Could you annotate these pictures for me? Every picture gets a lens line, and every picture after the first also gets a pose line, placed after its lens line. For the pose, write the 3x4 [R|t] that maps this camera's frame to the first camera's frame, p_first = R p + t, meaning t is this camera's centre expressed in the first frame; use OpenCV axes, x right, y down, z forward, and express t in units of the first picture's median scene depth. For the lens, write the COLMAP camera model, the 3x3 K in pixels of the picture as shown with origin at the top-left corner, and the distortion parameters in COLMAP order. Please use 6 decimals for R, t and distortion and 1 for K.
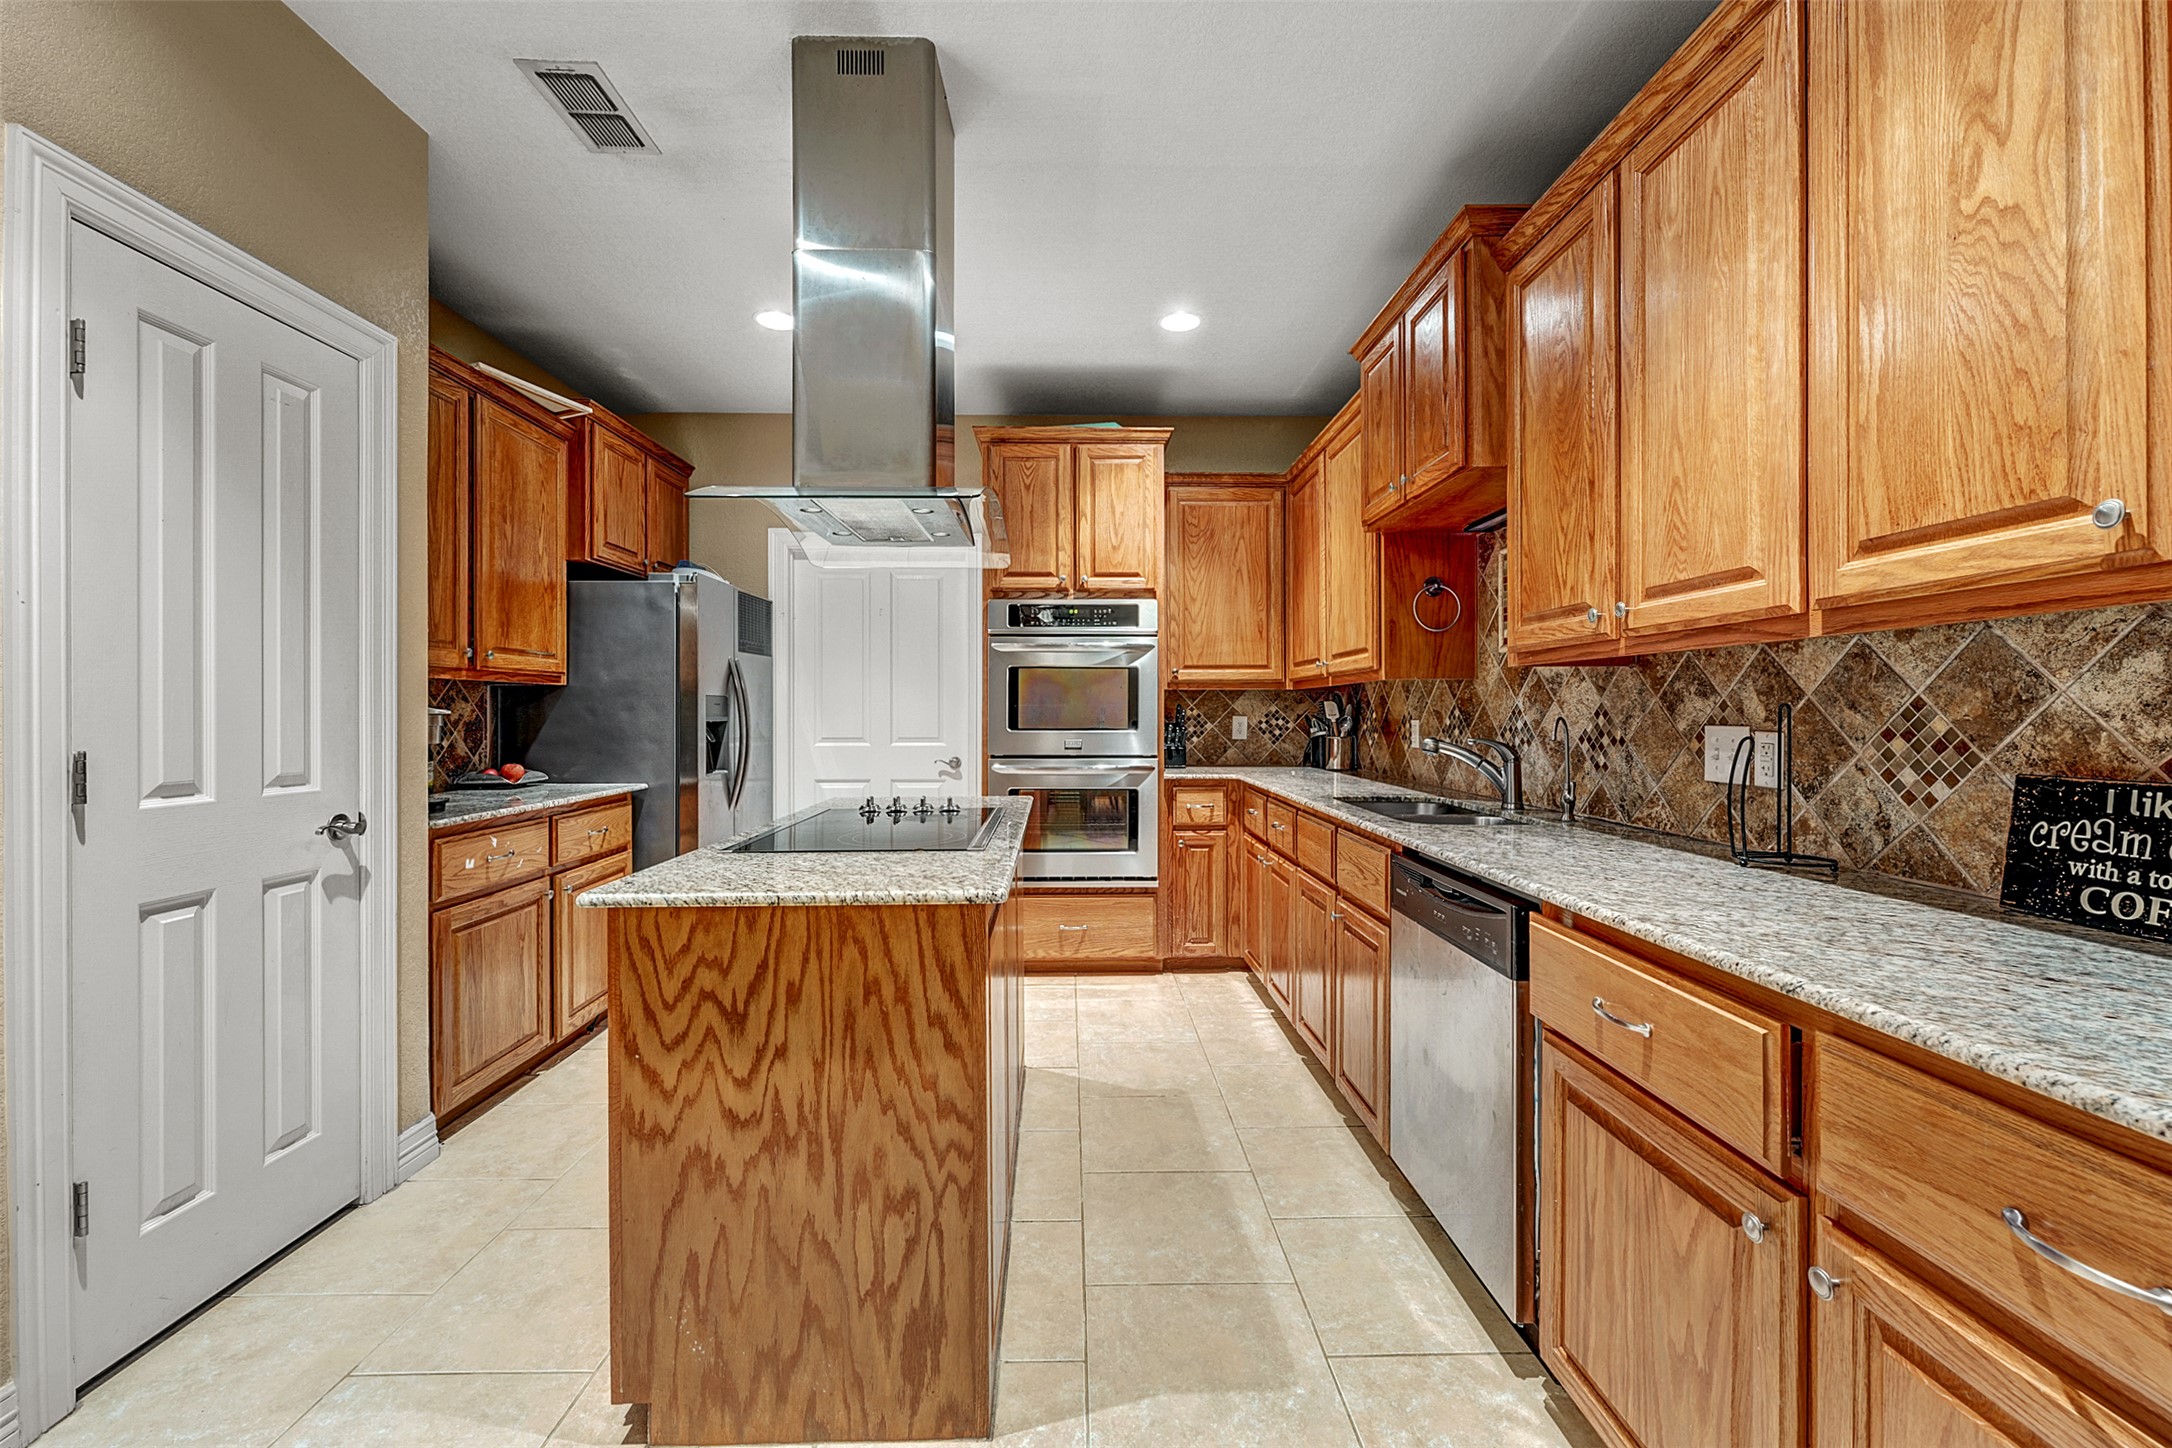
lens RADIAL K [[877.7, 0, 1079.5], [0, 877.7, 712.3], [0, 0, 1]] dist [0.000798, 0.000483]
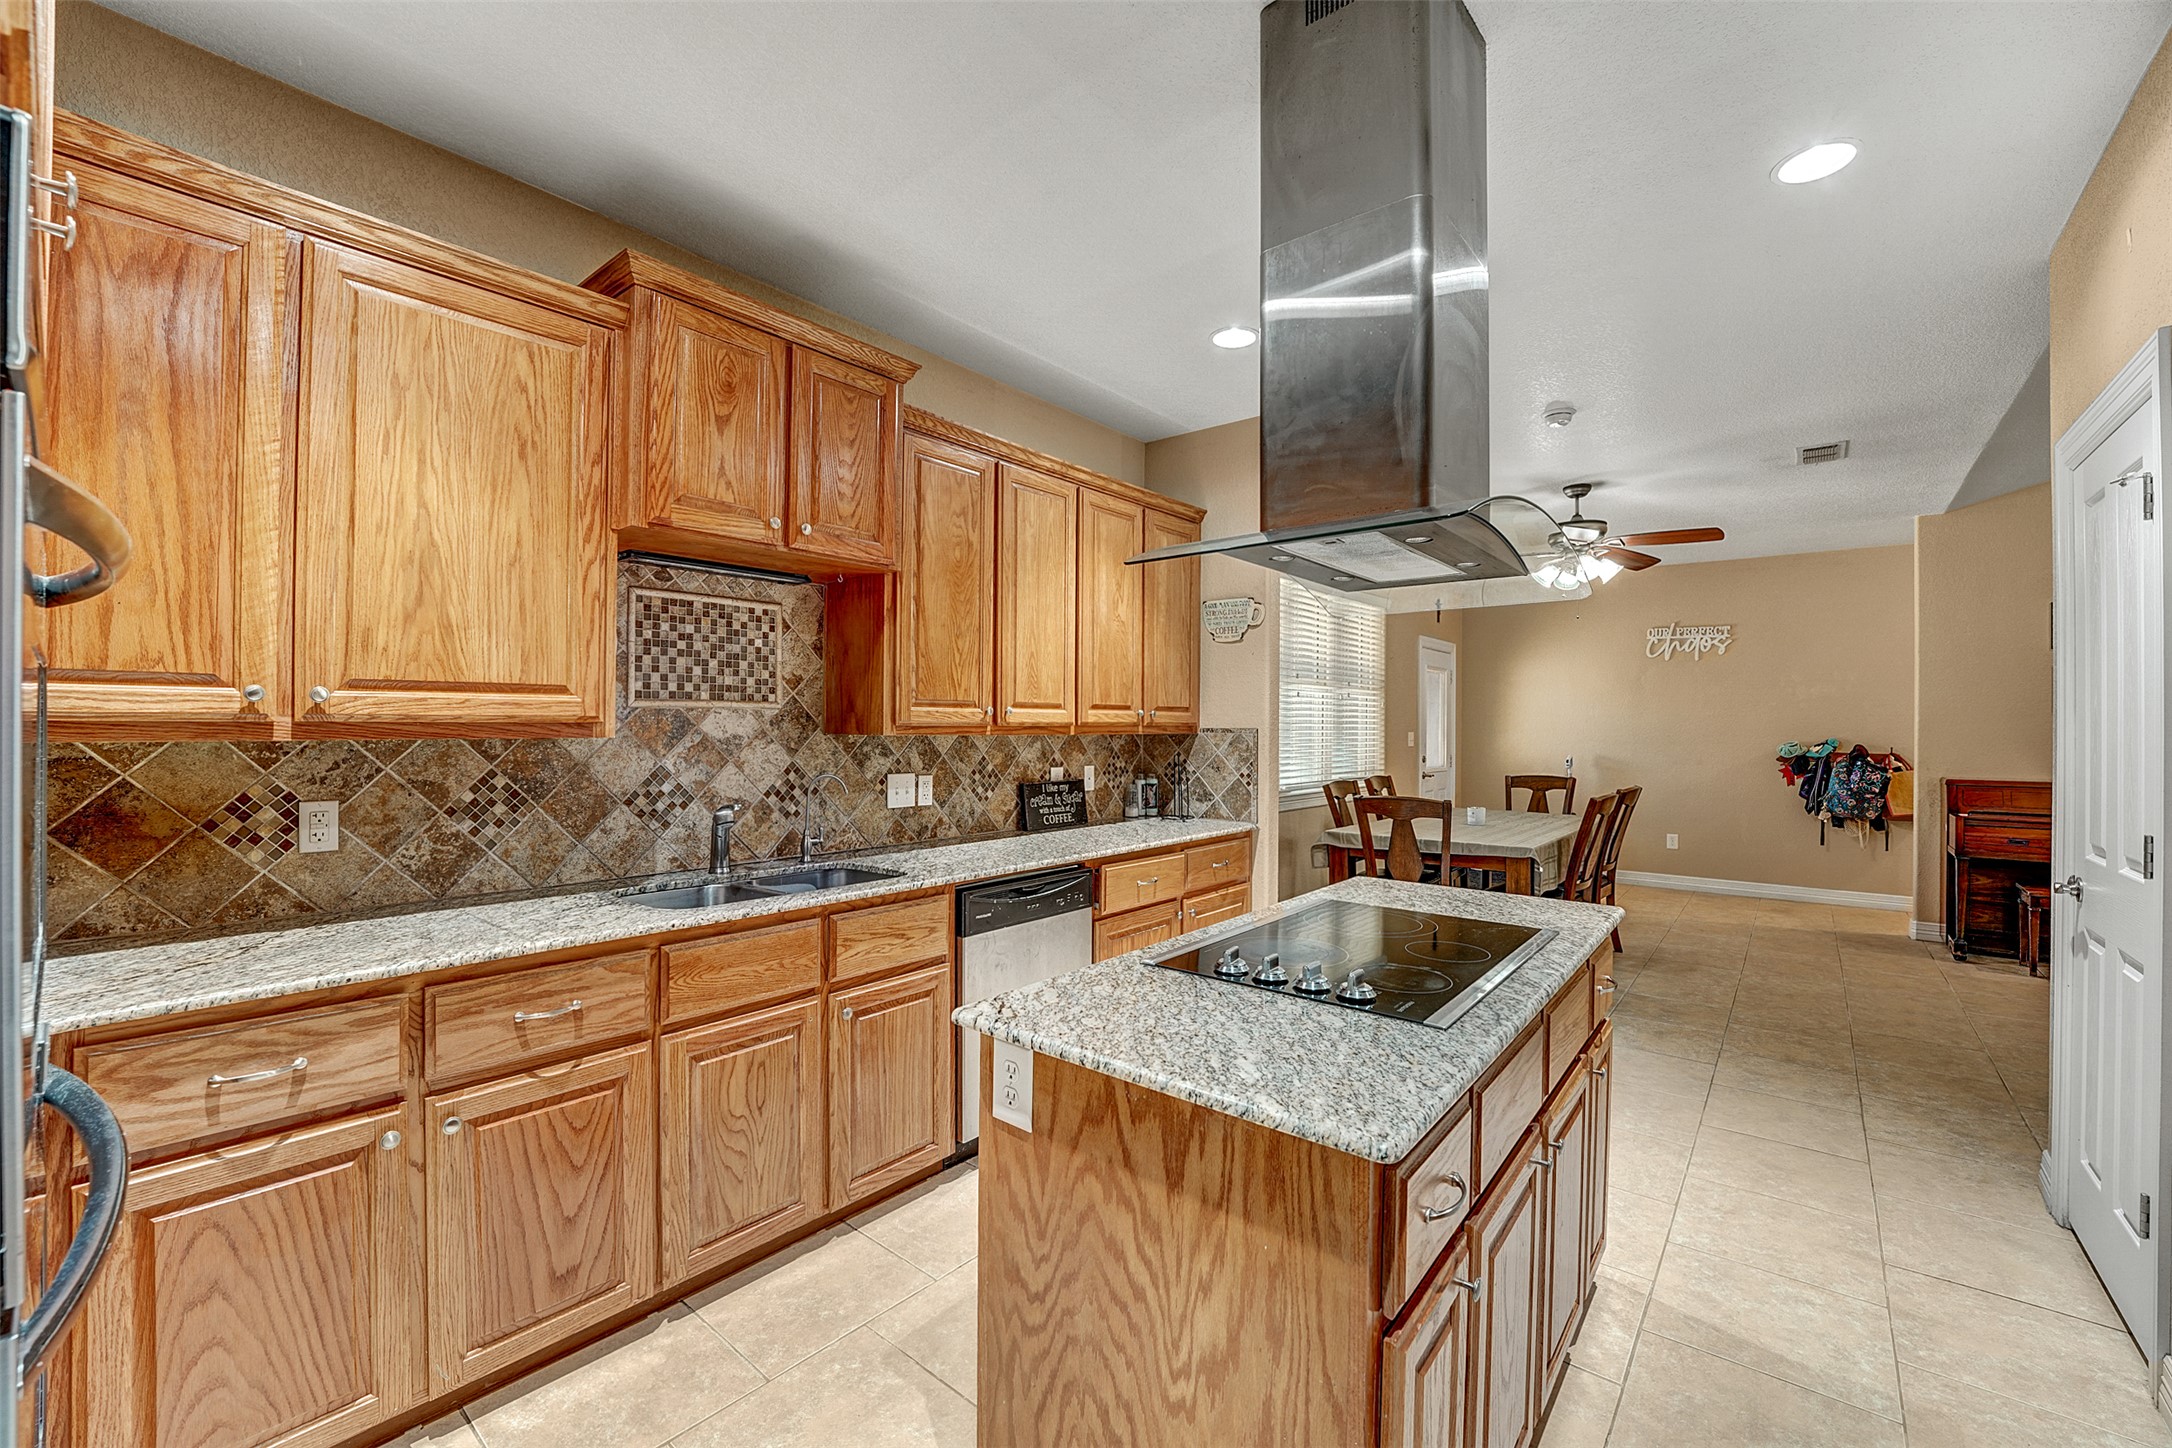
lens RADIAL K [[878.2, 0, 1086.0], [0, 878.2, 724.0], [0, 0, 1]] dist [-0.032772, 0.004492]
pose [[-0.758440, -0.004244, 0.651730, -0.598225], [-0.006923, 0.999975, -0.001545, -0.075827], [-0.651707, -0.005683, -0.758450, 1.953872]]
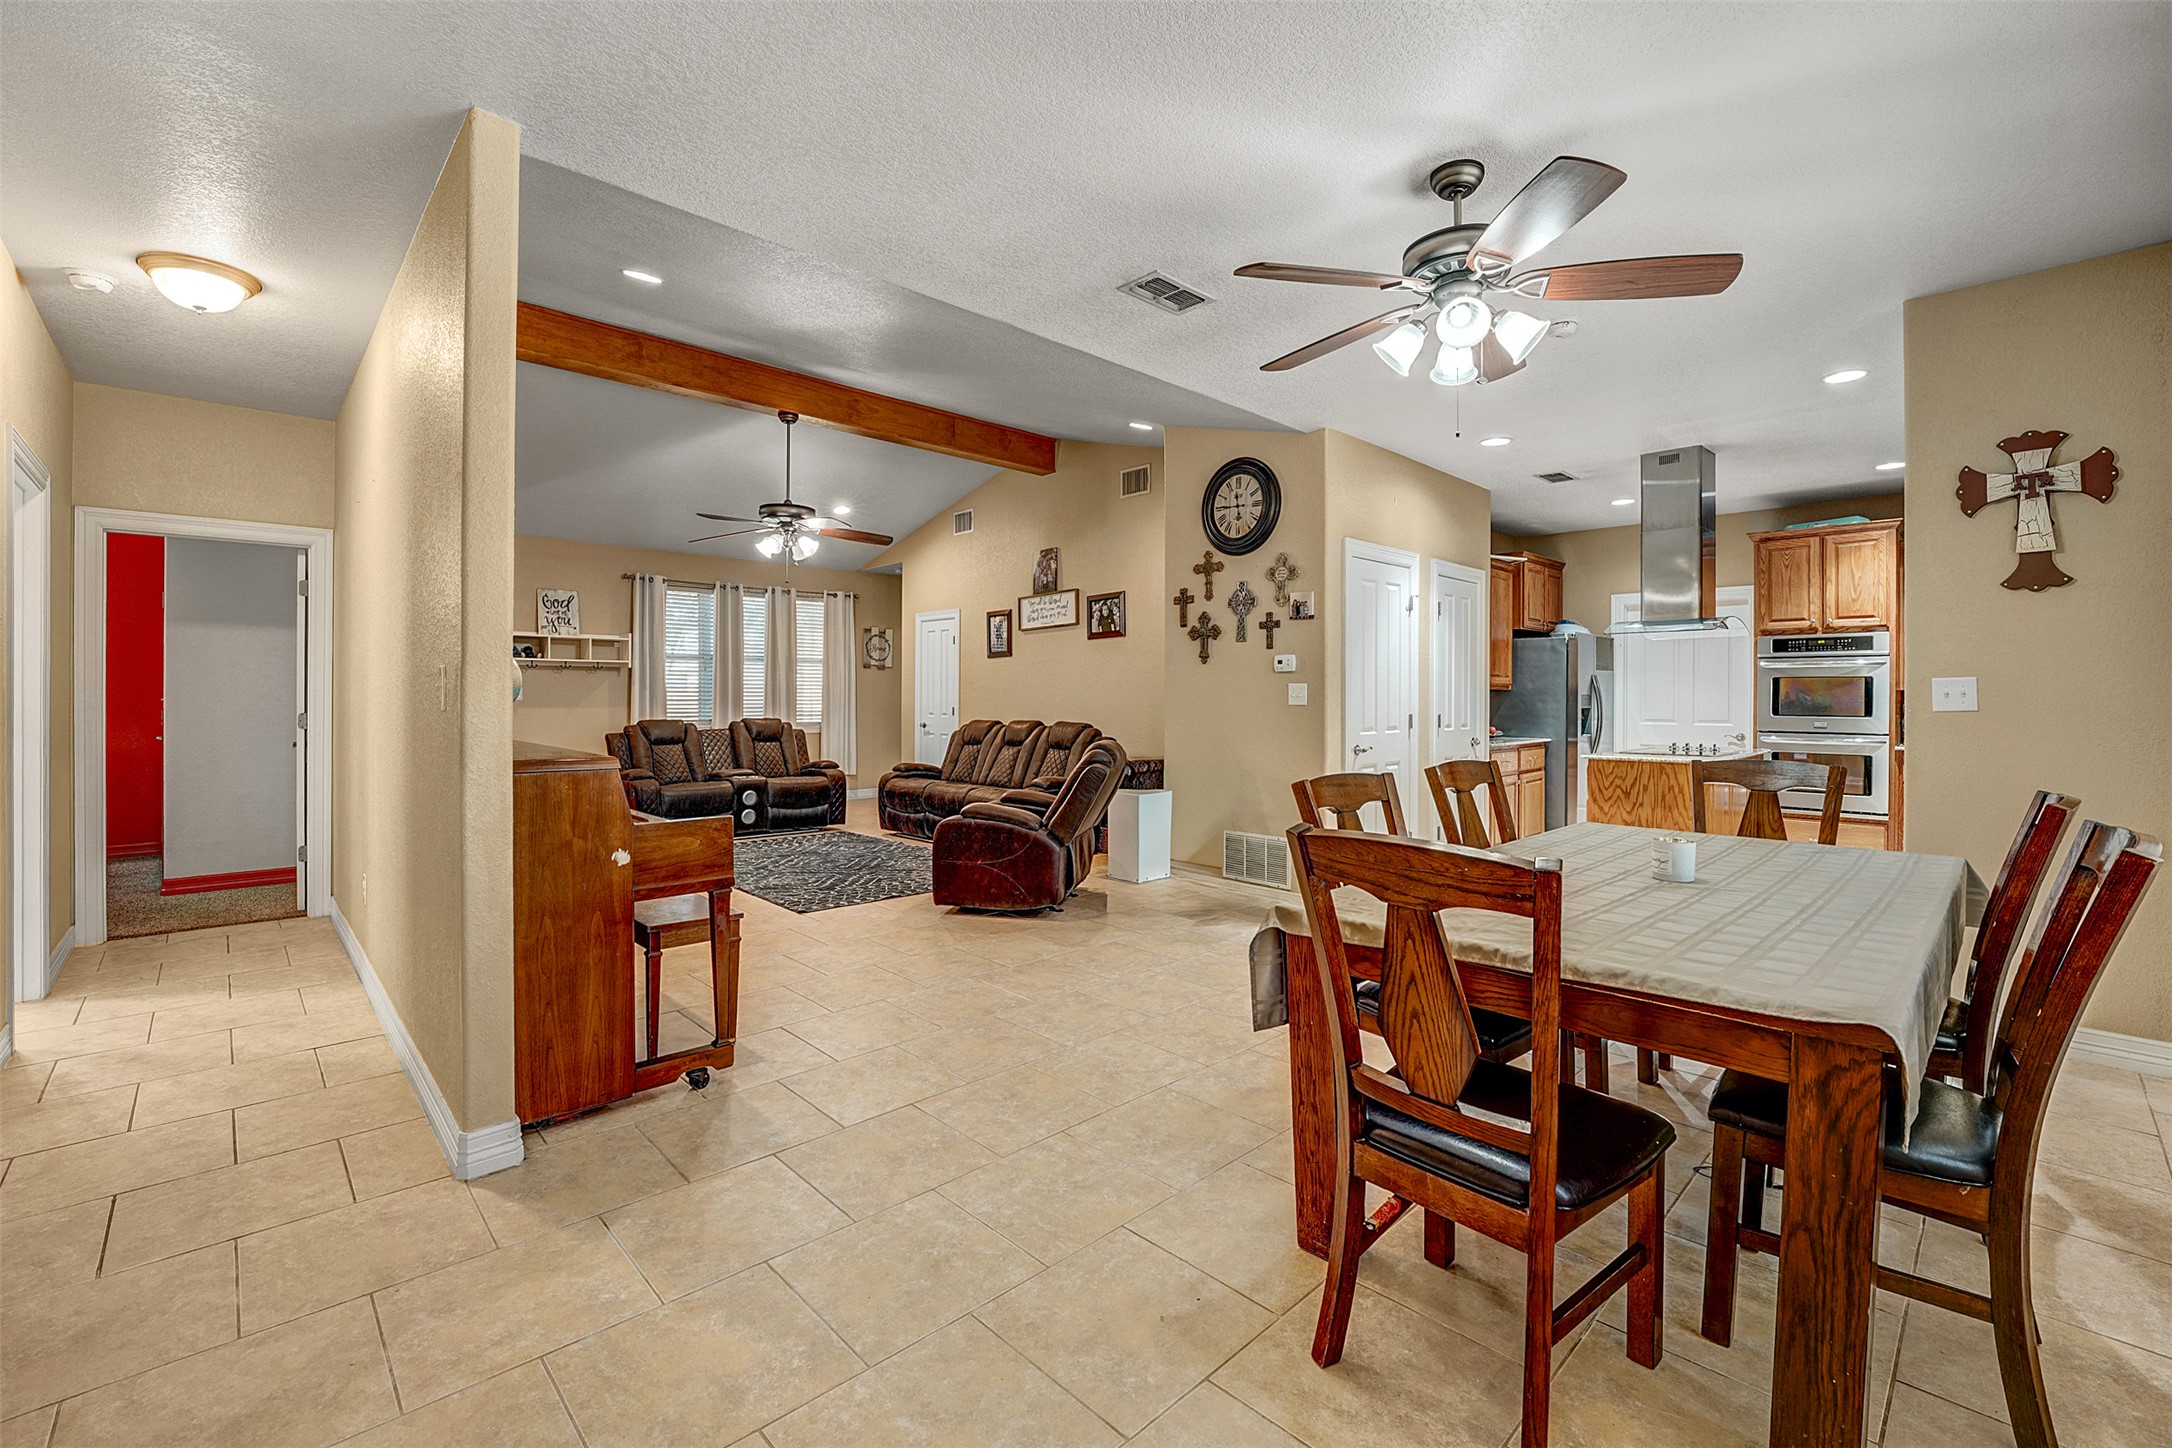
lens RADIAL K [[925.3, 0, 1088.5], [0, 925.3, 700.5], [0, 0, 1]] dist [-0.027447, 0.000108]
pose [[0.683665, 0.006293, -0.729769, 0.569641], [-0.004337, 0.999980, 0.004560, -0.020194], [0.729783, 0.000048, 0.683679, -2.171608]]
